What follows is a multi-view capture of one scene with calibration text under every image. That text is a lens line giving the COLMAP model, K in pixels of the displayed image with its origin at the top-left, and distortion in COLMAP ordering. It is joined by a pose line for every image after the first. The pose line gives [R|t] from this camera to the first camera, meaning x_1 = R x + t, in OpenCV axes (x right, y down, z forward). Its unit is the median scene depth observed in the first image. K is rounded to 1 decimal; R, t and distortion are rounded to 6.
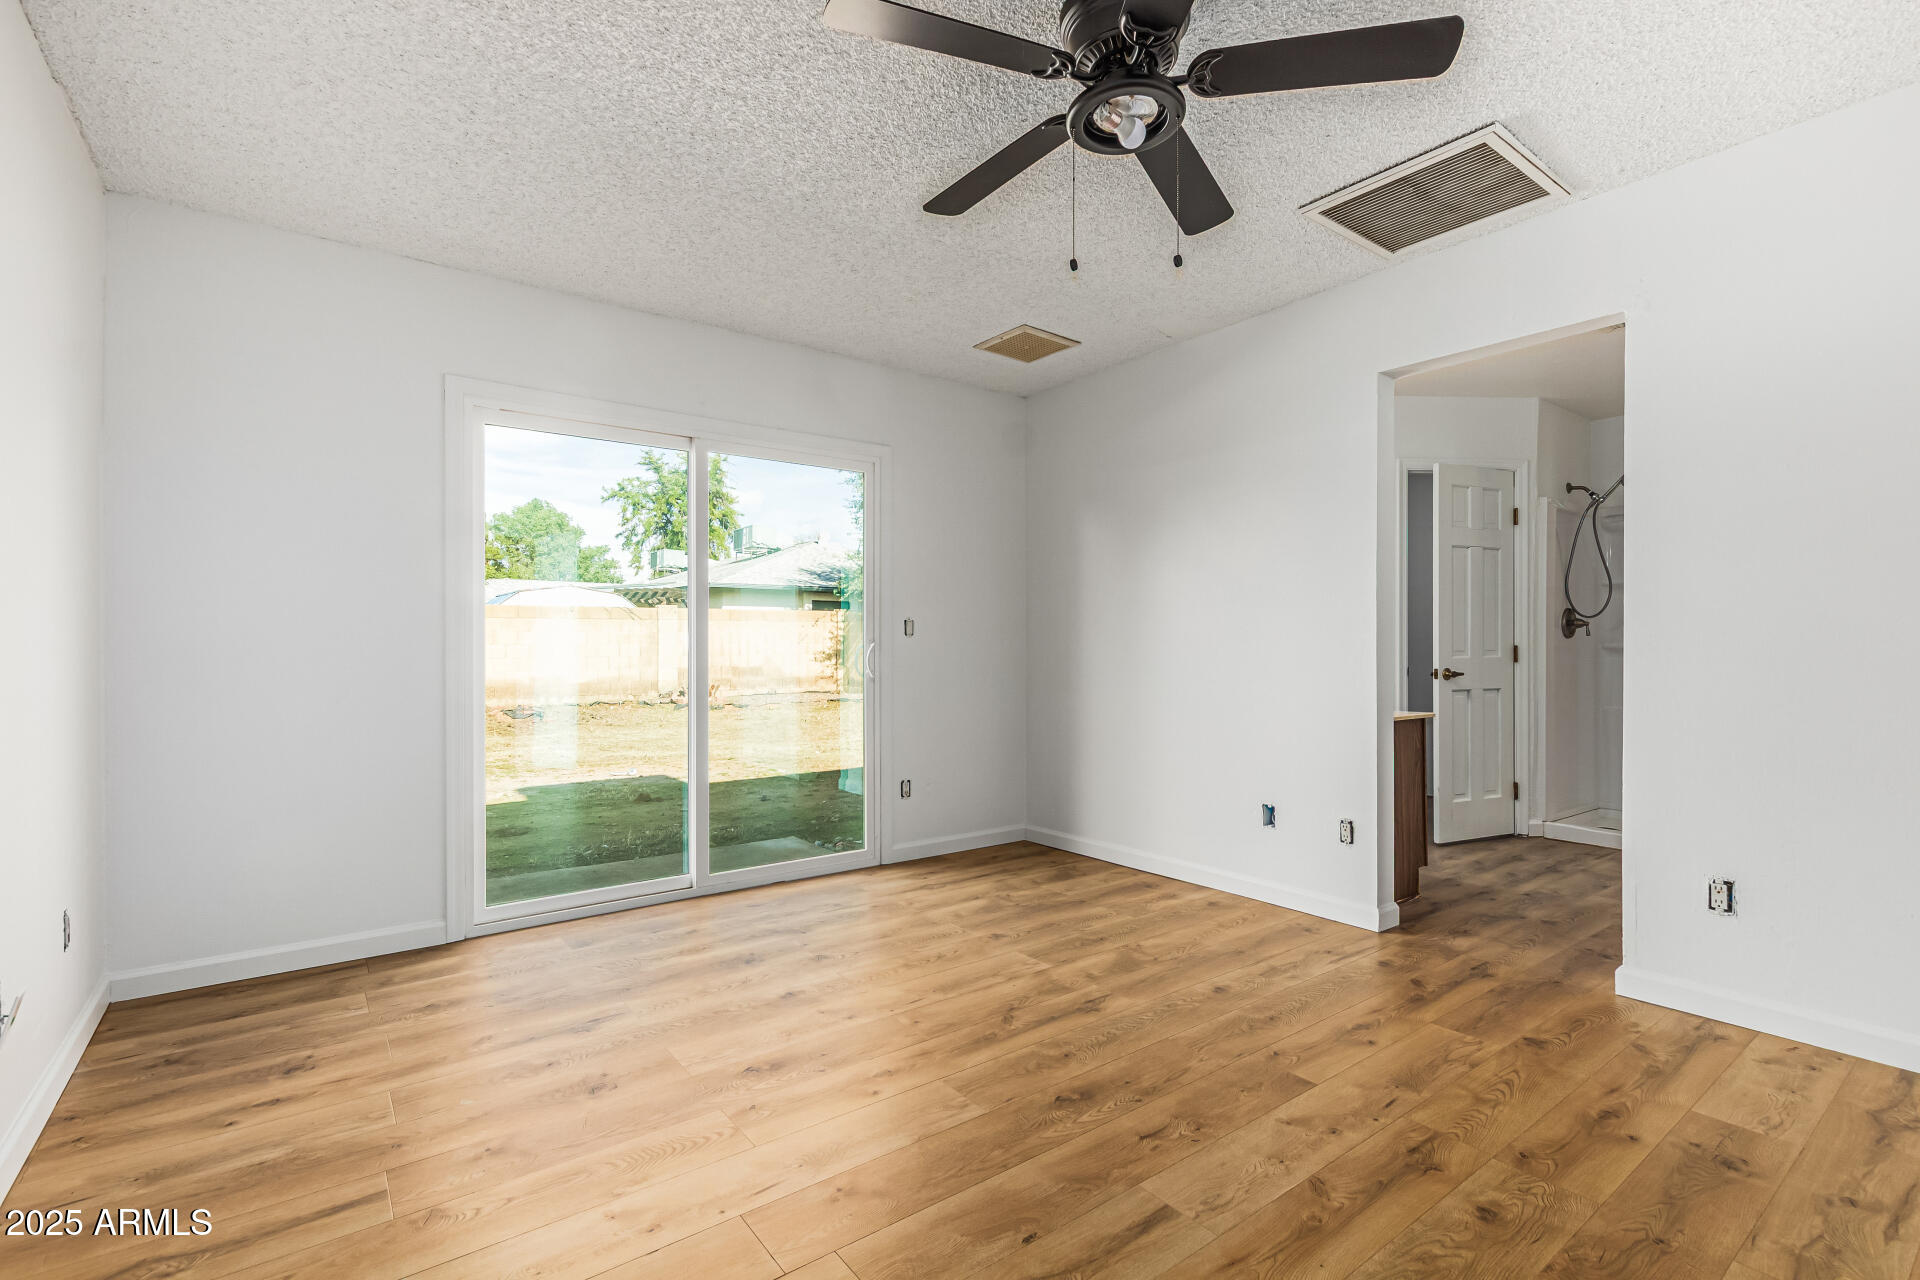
lens RADIAL K [[873.0, 0, 965.6], [0, 873.0, 651.6], [0, 0, 1]] dist [0.003059, -0.006983]
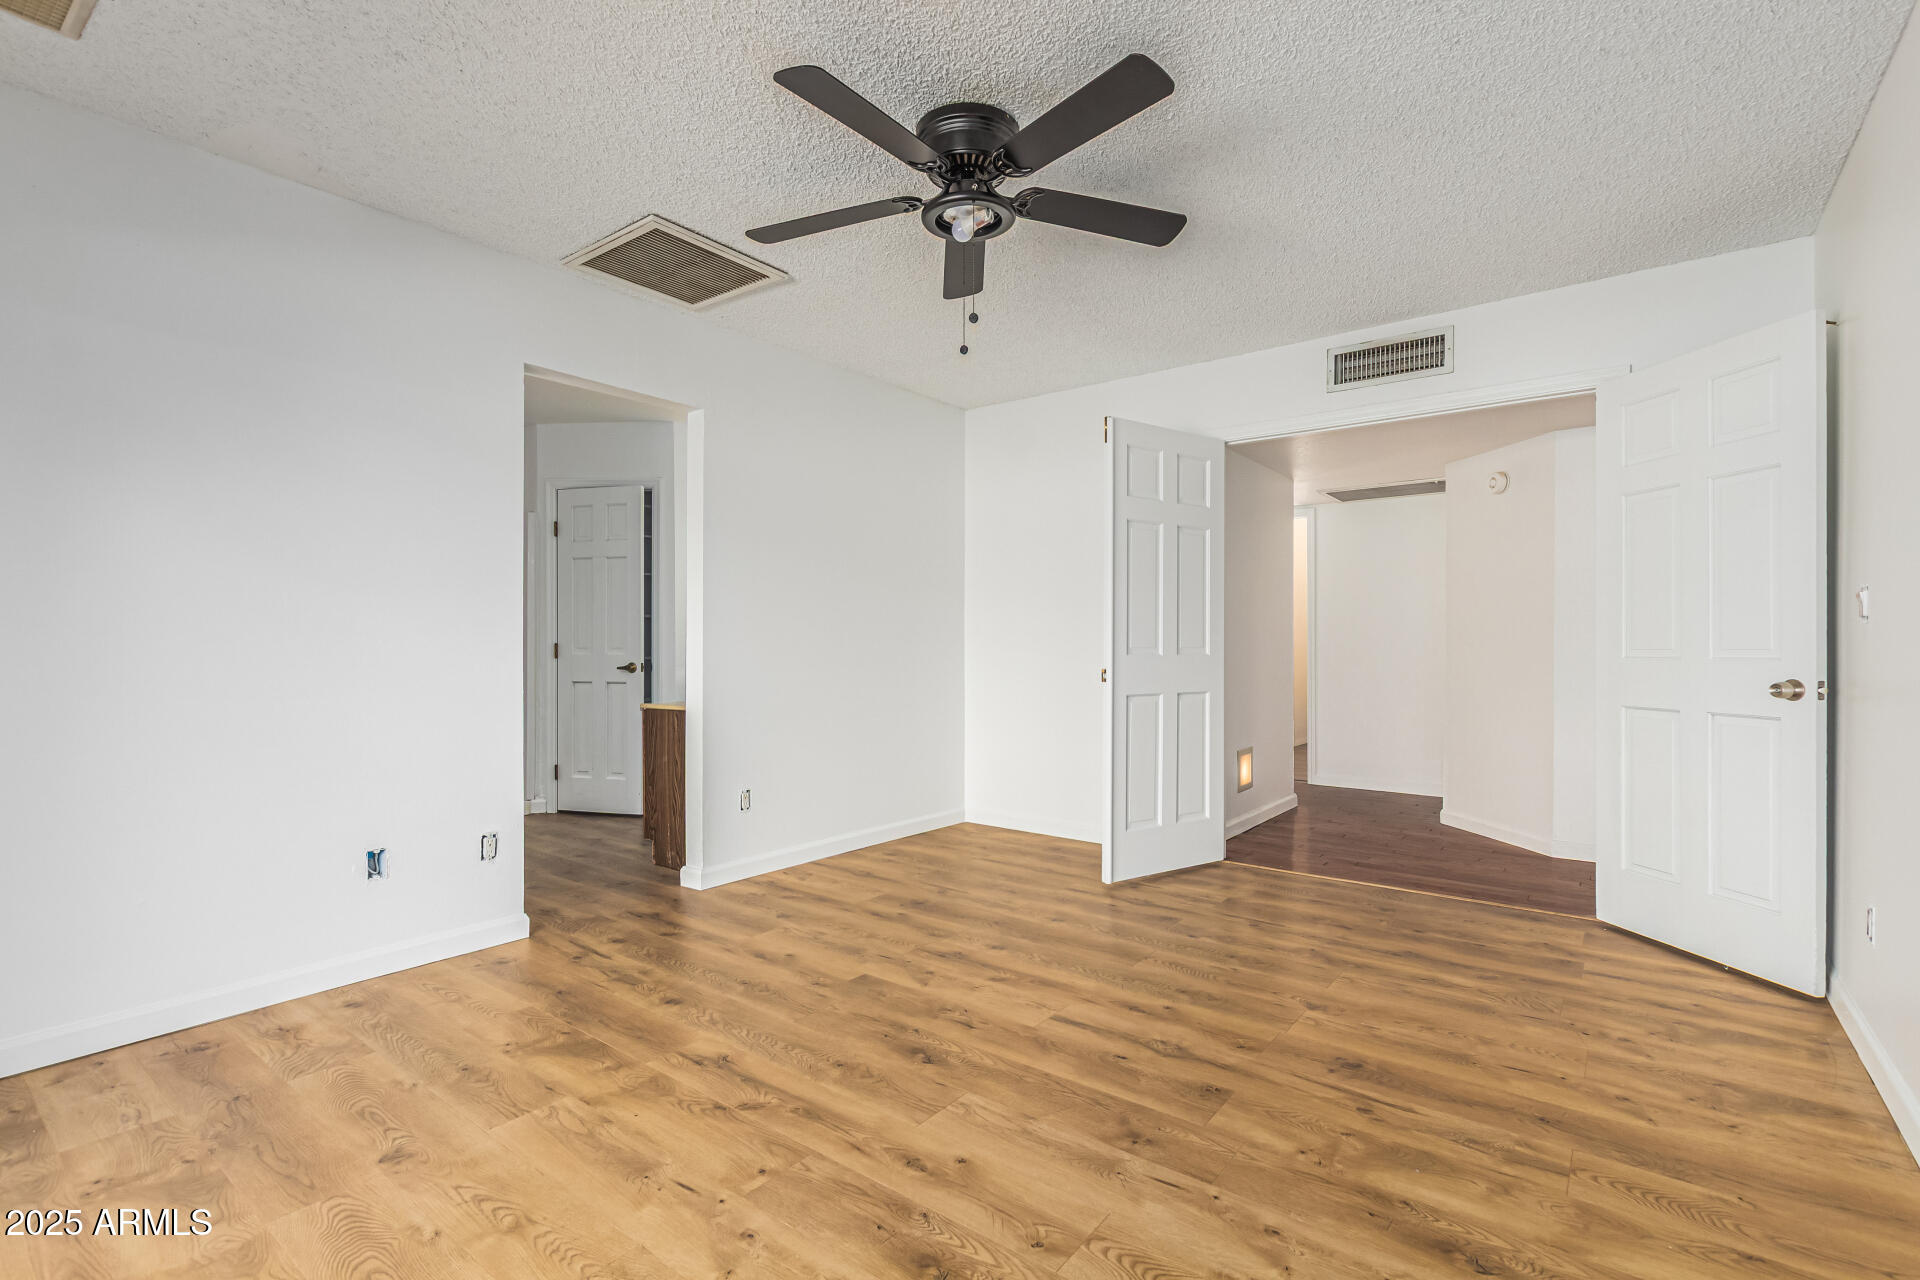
lens RADIAL K [[878.4, 0, 968.6], [0, 878.4, 643.0], [0, 0, 1]] dist [0.004830, -0.000178]
pose [[-0.270518, 0.004104, 0.962706, -0.921445], [0.006359, 0.999977, -0.002476, -0.001330], [-0.962694, 0.005452, -0.270537, 1.202211]]
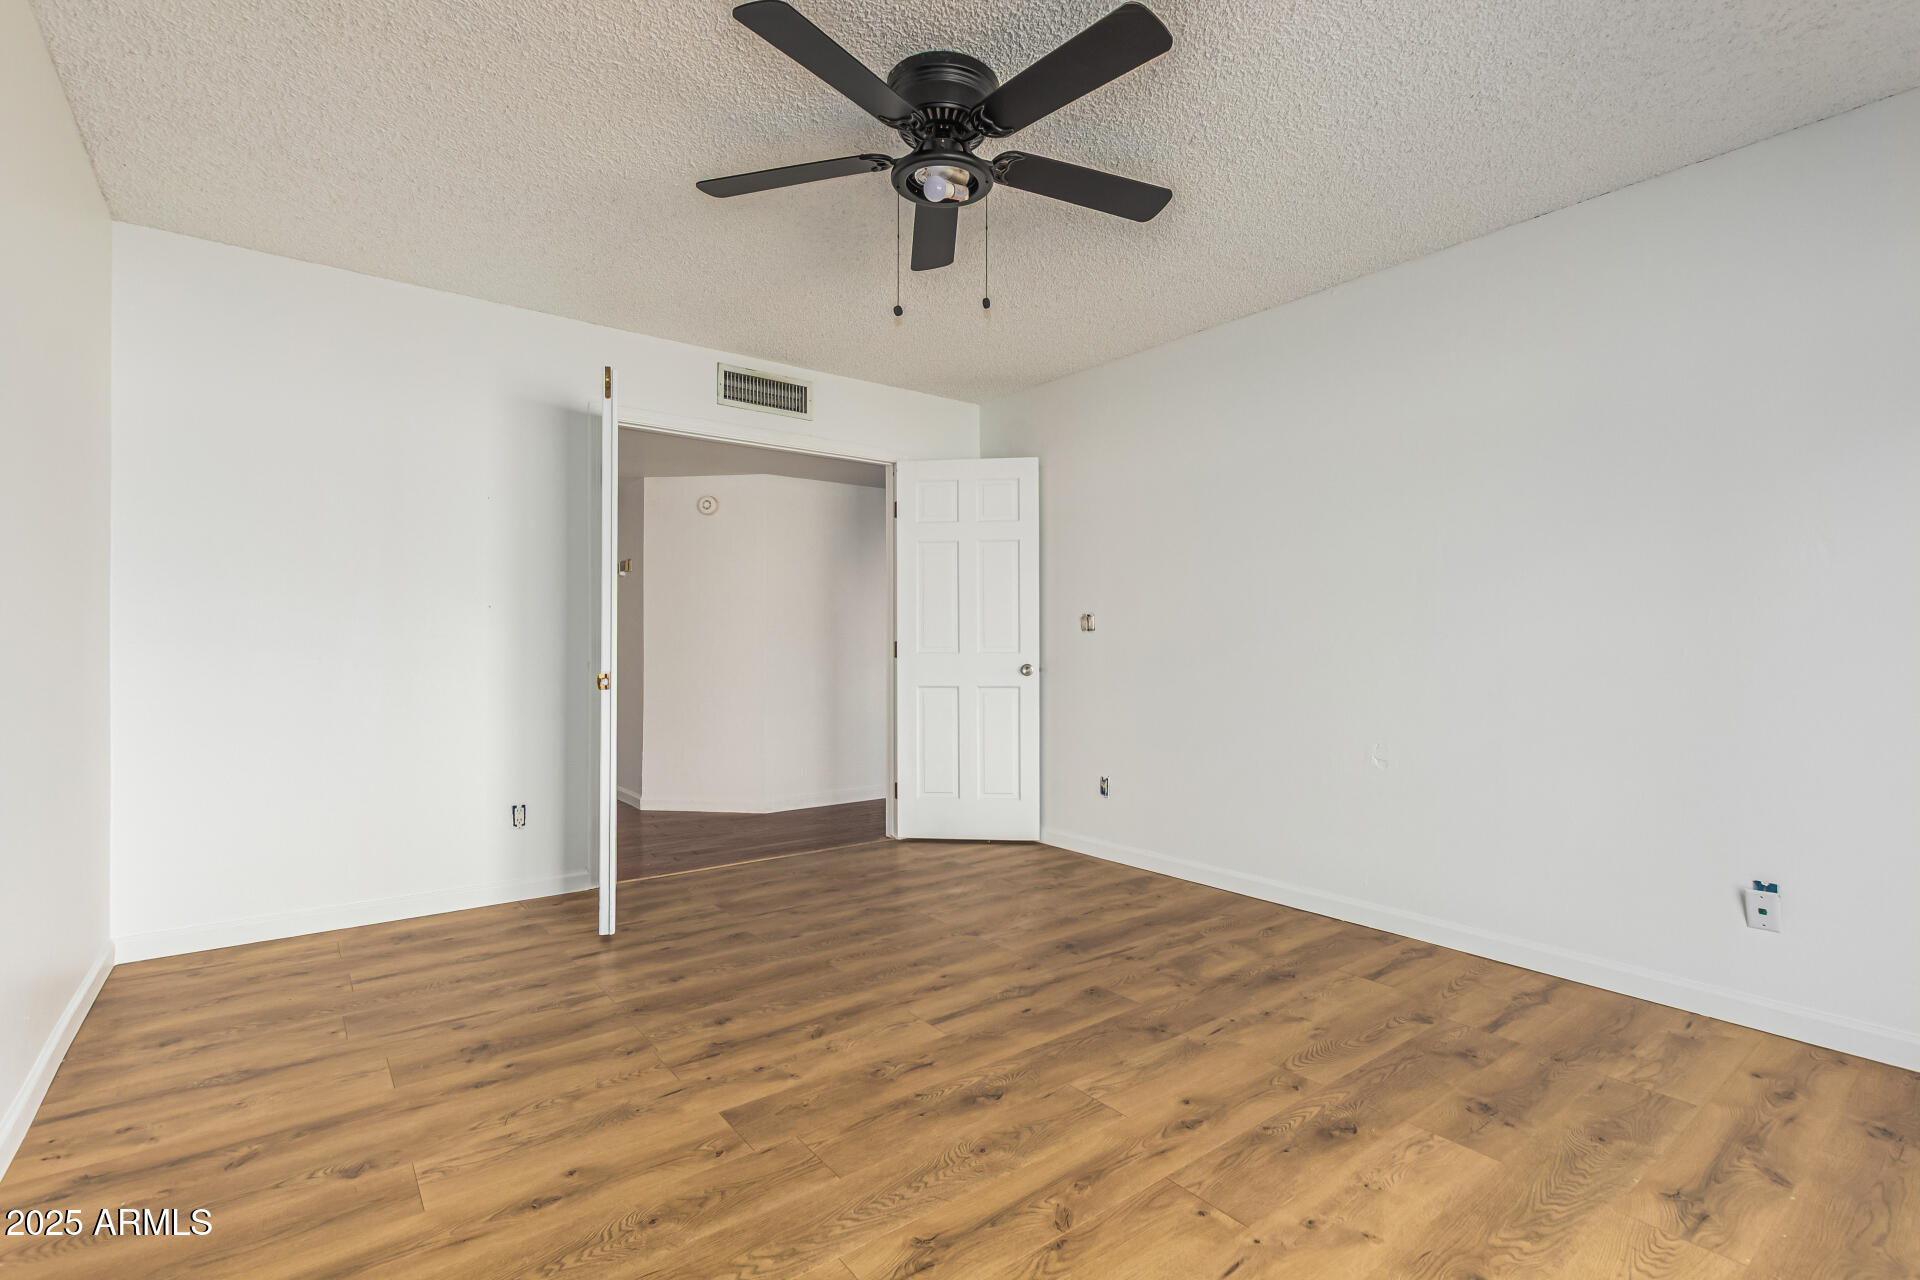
lens RADIAL K [[878.4, 0, 968.6], [0, 878.4, 643.0], [0, 0, 1]] dist [0.004830, -0.000178]
pose [[-0.999907, 0.002955, -0.013320, 0.147178], [0.002889, 0.999983, 0.005002, -0.009249], [0.013335, 0.004963, -0.999899, 1.933735]]
